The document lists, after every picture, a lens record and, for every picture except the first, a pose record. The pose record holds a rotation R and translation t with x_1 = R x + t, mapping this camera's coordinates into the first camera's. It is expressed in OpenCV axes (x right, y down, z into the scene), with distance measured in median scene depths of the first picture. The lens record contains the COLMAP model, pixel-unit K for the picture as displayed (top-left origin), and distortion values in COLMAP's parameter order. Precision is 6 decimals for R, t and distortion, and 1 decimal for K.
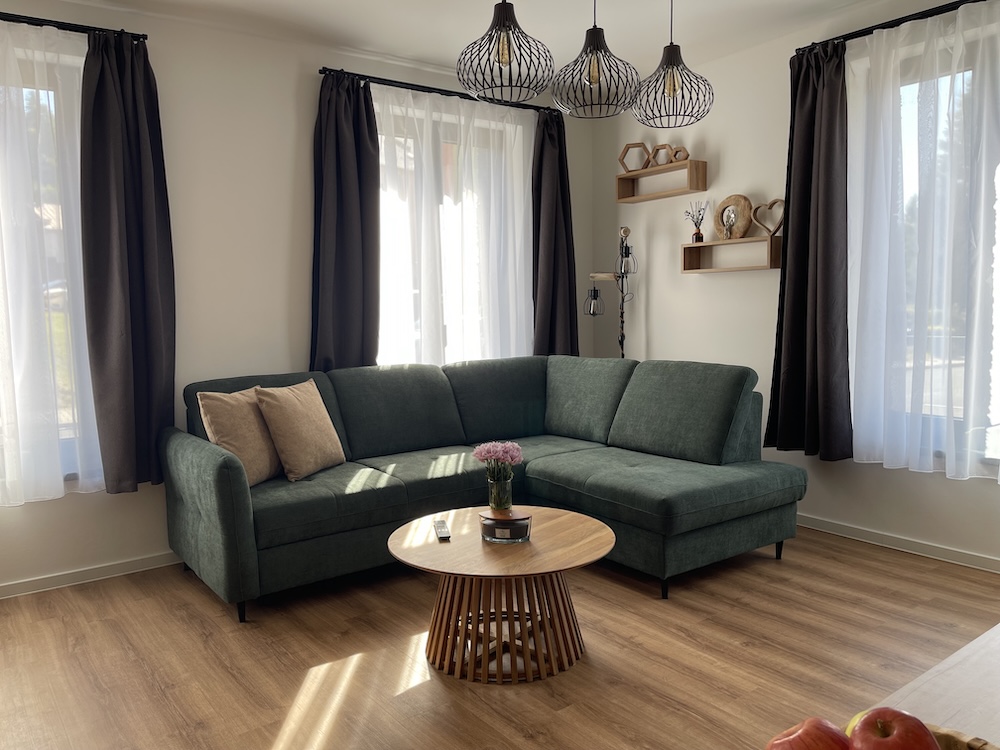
lens RADIAL K [[768.4, 0, 500.0], [0, 768.4, 375.0], [0, 0, 1]] dist [0.006941, -0.003917]
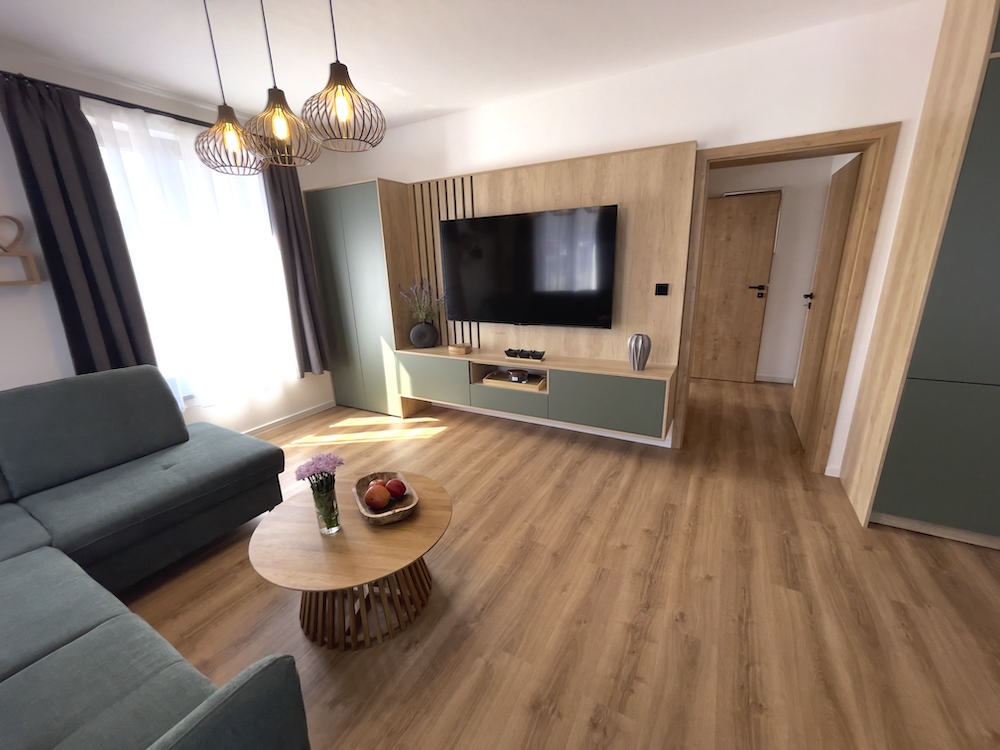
lens RADIAL K [[406.8, 0, 496.7], [0, 406.8, 376.5], [0, 0, 1]] dist [-0.002388, 0.000155]
pose [[-0.405211, -0.217267, 0.888031, -0.435765], [0.115413, 0.951422, 0.285439, -0.101512], [-0.906909, 0.218153, -0.360451, 0.636521]]
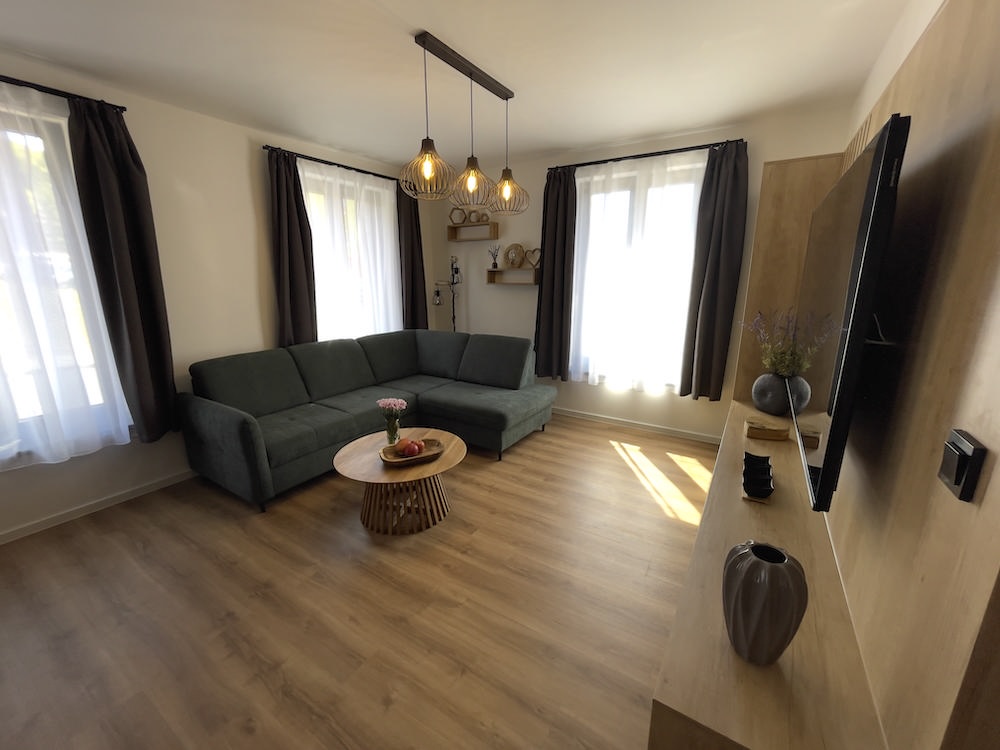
lens RADIAL K [[406.8, 0, 496.7], [0, 406.8, 376.5], [0, 0, 1]] dist [-0.002388, 0.000155]
pose [[0.933930, -0.066910, 0.351138, -0.115553], [0.013426, 0.988198, 0.152595, -0.066837], [-0.357204, -0.137798, 0.923806, 0.043756]]
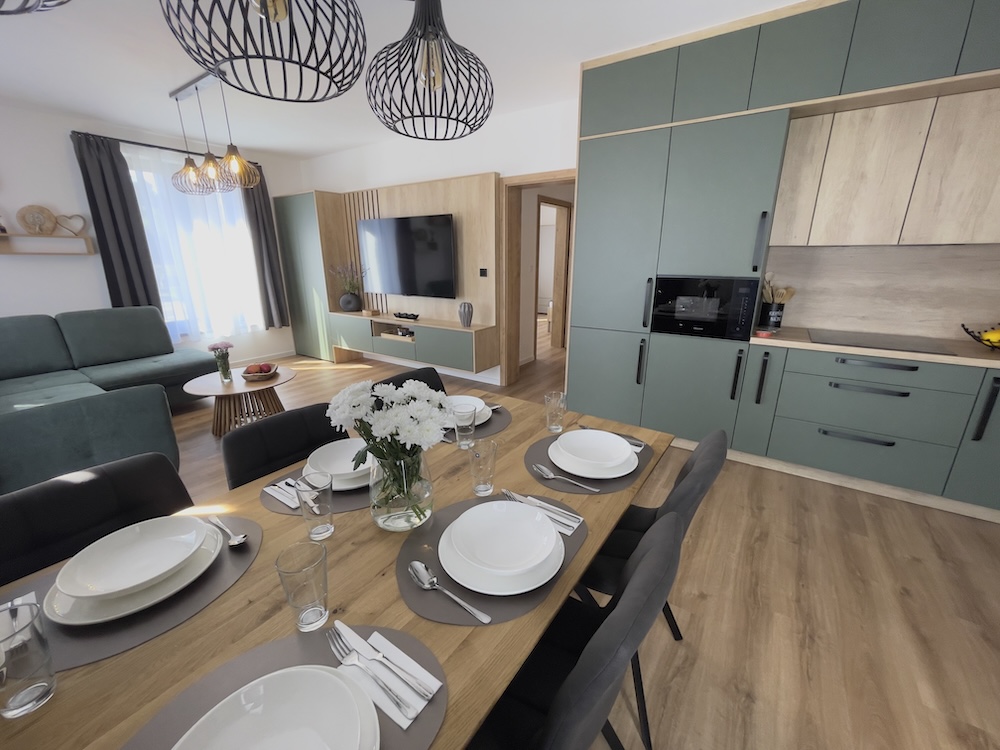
lens RADIAL K [[407.2, 0, 495.8], [0, 407.2, 380.3], [0, 0, 1]] dist [-0.001794, 0.000630]
pose [[-0.318244, -0.257376, 0.912403, -0.906514], [0.087852, 0.950293, 0.298706, -0.057671], [-0.943929, 0.175218, -0.279814, 0.406455]]
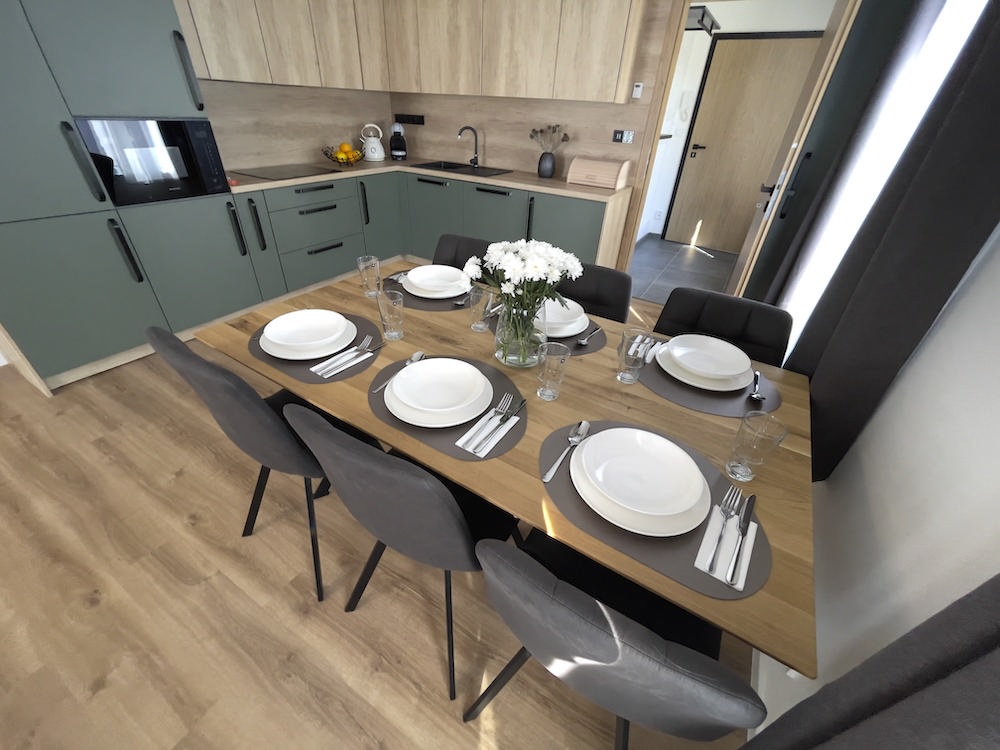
lens RADIAL K [[406.8, 0, 496.7], [0, 406.8, 376.5], [0, 0, 1]] dist [-0.002388, 0.000155]
pose [[-0.930054, 0.189965, -0.314505, -0.575476], [-0.053347, 0.777087, 0.627128, -0.085160], [0.363530, 0.600040, -0.712599, 0.616150]]
